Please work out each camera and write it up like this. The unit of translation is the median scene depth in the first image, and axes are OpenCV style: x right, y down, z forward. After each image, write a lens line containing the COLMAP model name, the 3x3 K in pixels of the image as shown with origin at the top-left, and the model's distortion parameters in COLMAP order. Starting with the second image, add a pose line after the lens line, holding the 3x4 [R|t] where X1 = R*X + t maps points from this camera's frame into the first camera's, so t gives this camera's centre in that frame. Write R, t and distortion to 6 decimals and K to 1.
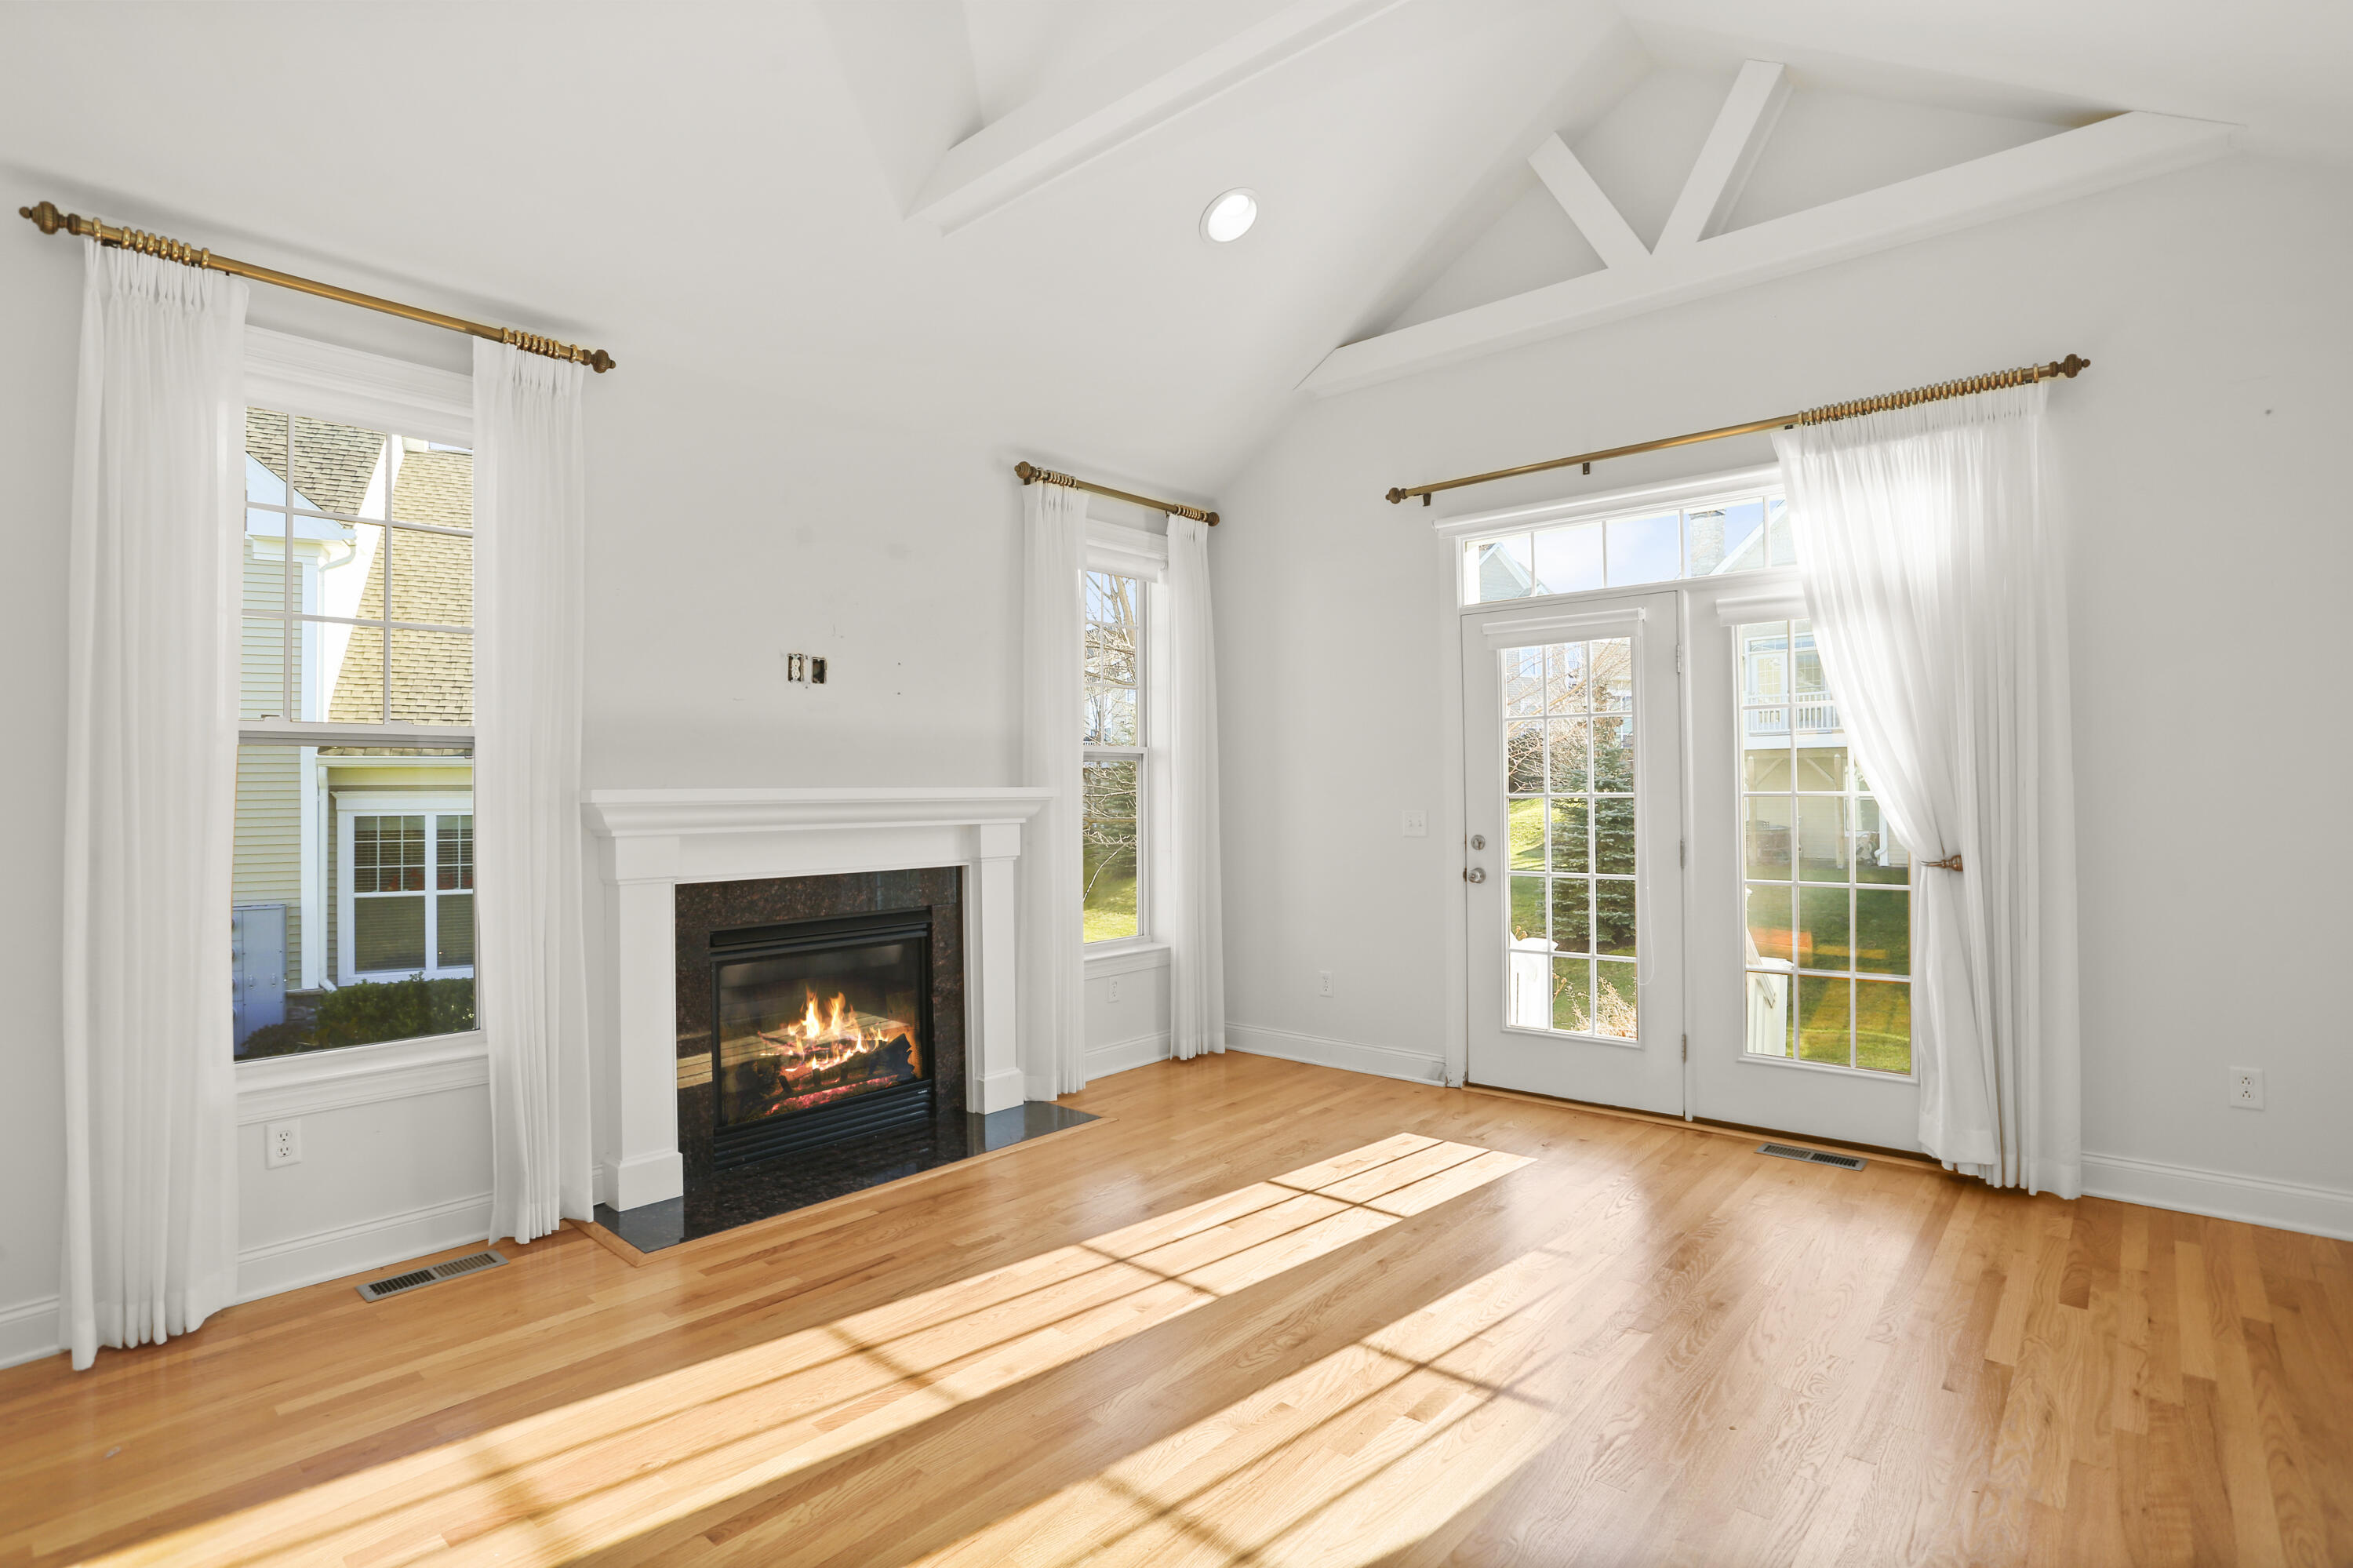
lens RADIAL K [[1159.0, 0, 1179.0], [0, 1159.0, 771.2], [0, 0, 1]] dist [-0.059961, 0.017788]
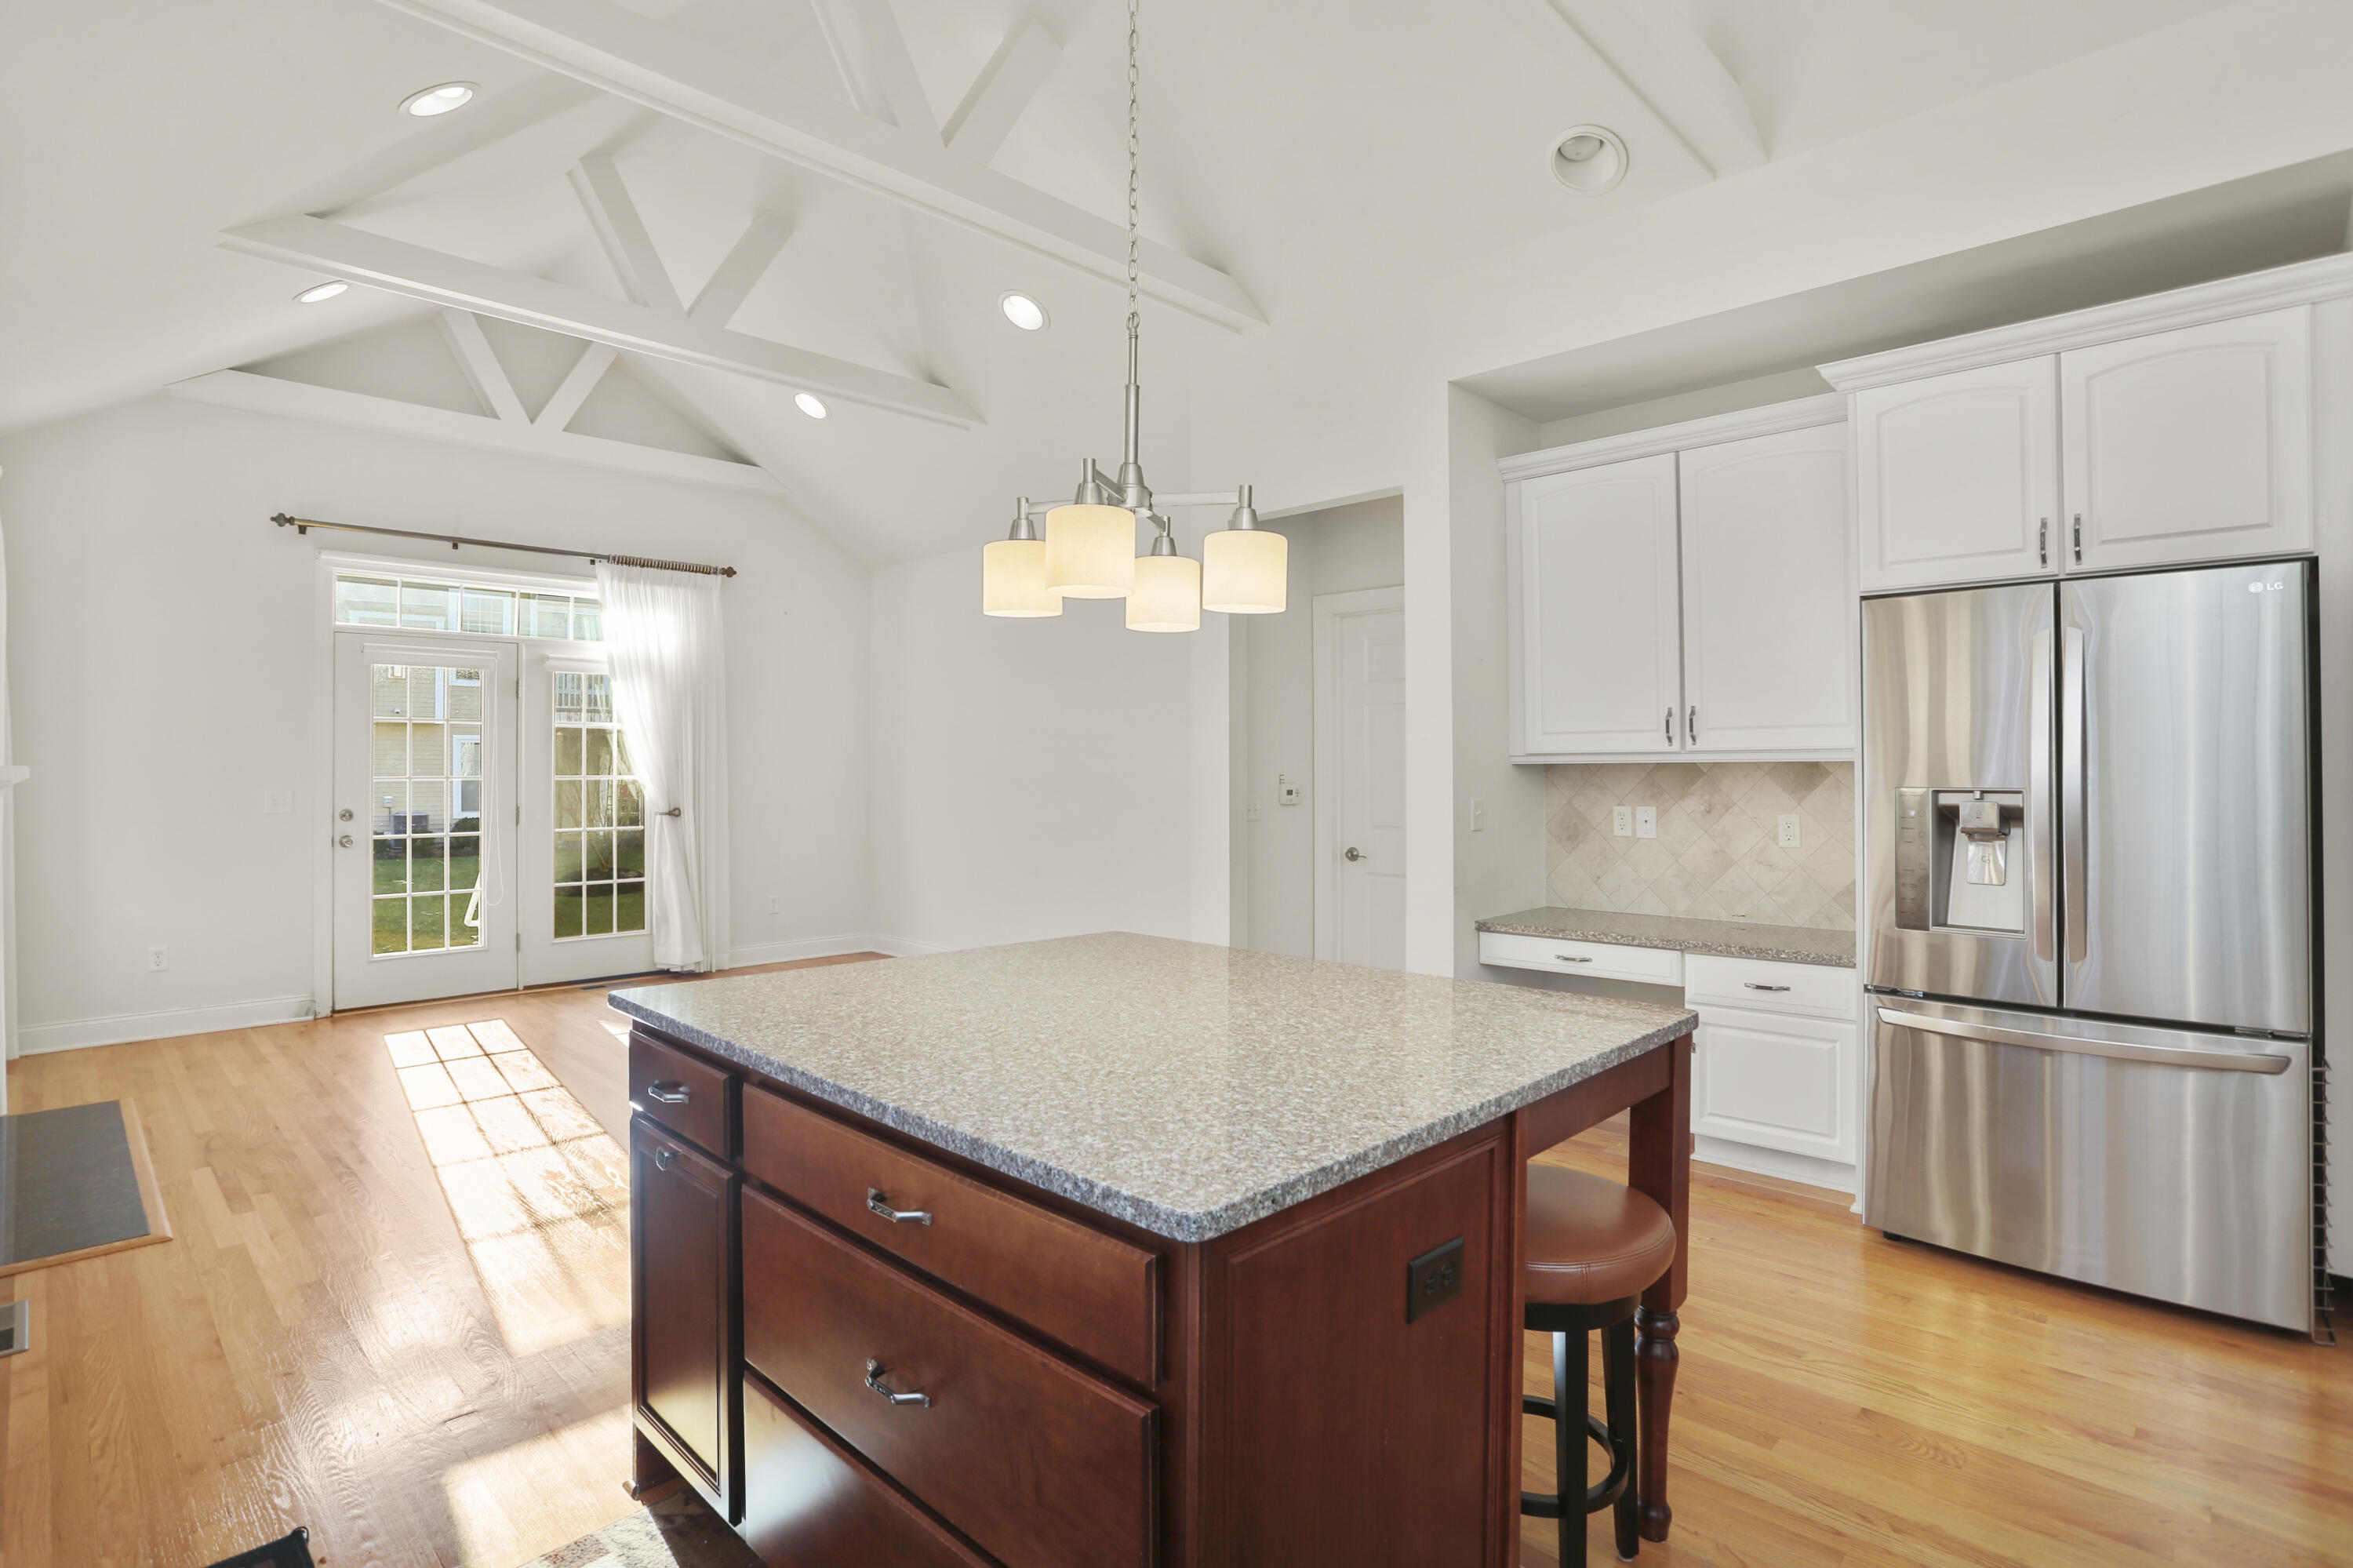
lens RADIAL K [[1159.0, 0, 1168.2], [0, 1159.0, 766.7], [0, 0, 1]] dist [-0.059961, 0.017788]
pose [[0.050459, 0.013577, 0.998634, -1.062845], [-0.010466, 0.999860, -0.013065, 0.017795], [-0.998671, -0.009792, 0.050594, 0.056807]]
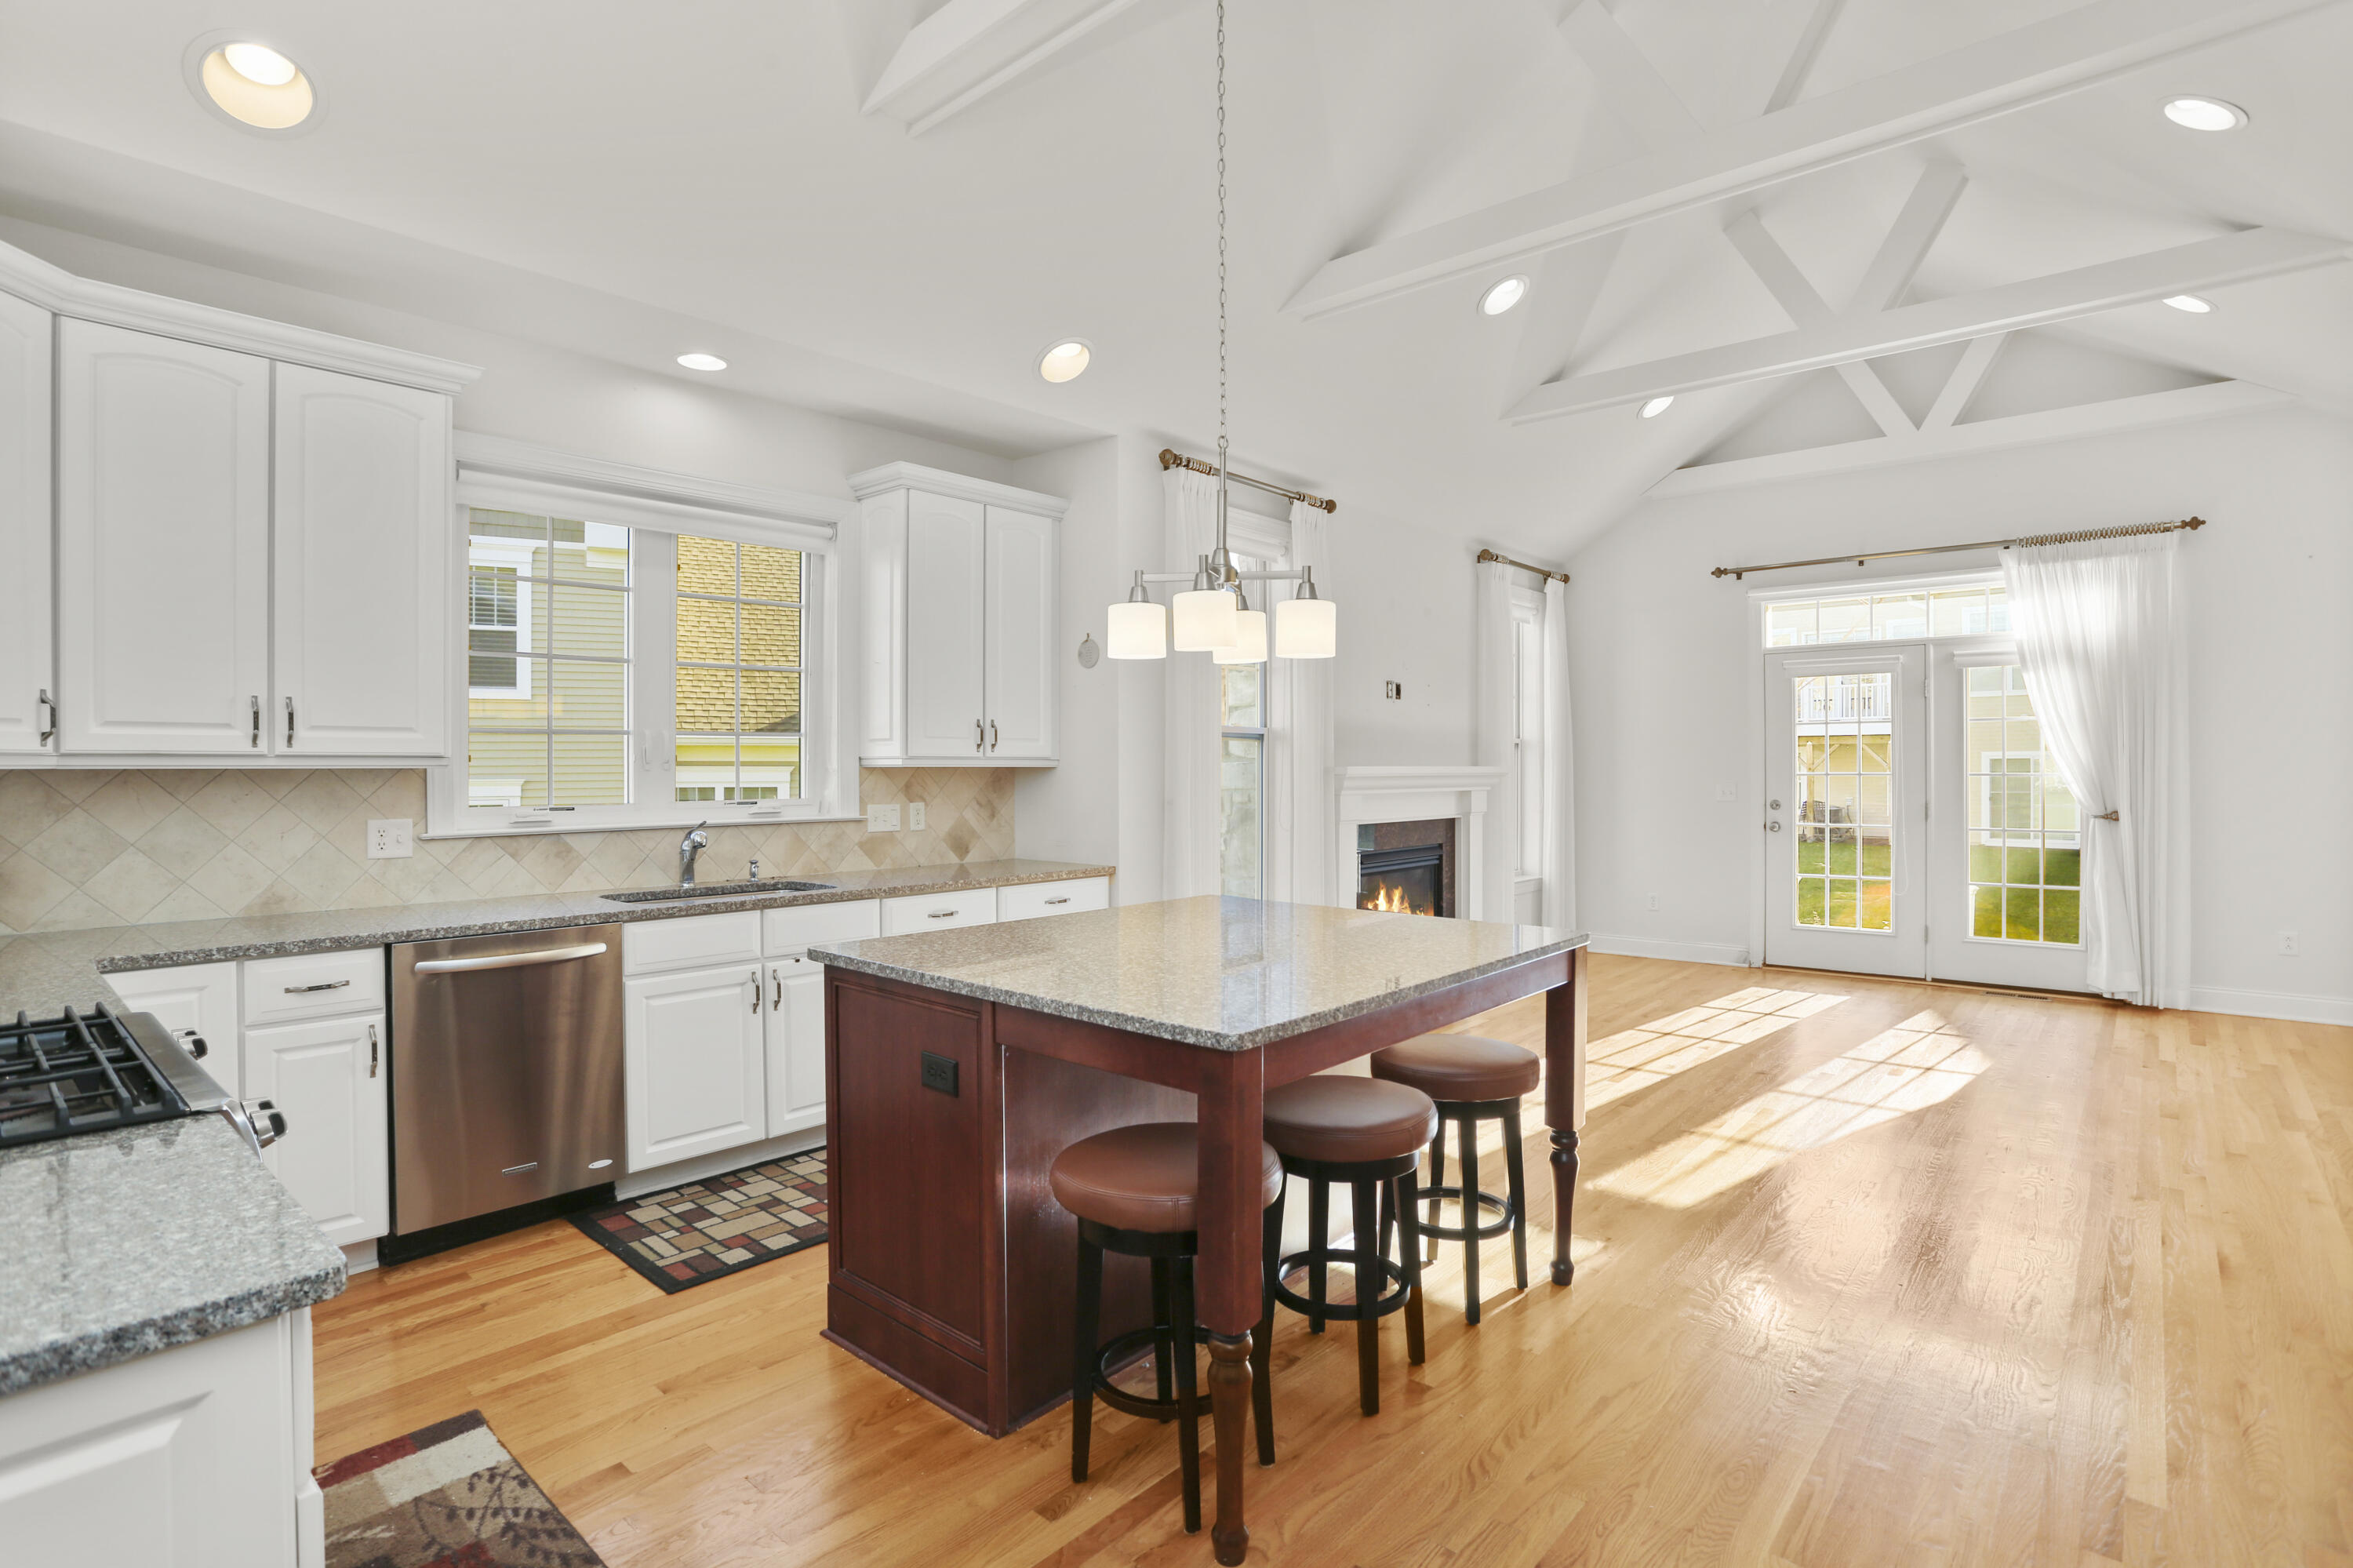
lens RADIAL K [[1159.0, 0, 1172.4], [0, 1159.0, 775.5], [0, 0, 1]] dist [-0.059961, 0.017788]
pose [[0.999964, 0.007947, -0.002907, -0.609284], [-0.007894, 0.999812, 0.017683, 0.002766], [0.003047, -0.017660, 0.999839, -0.573915]]
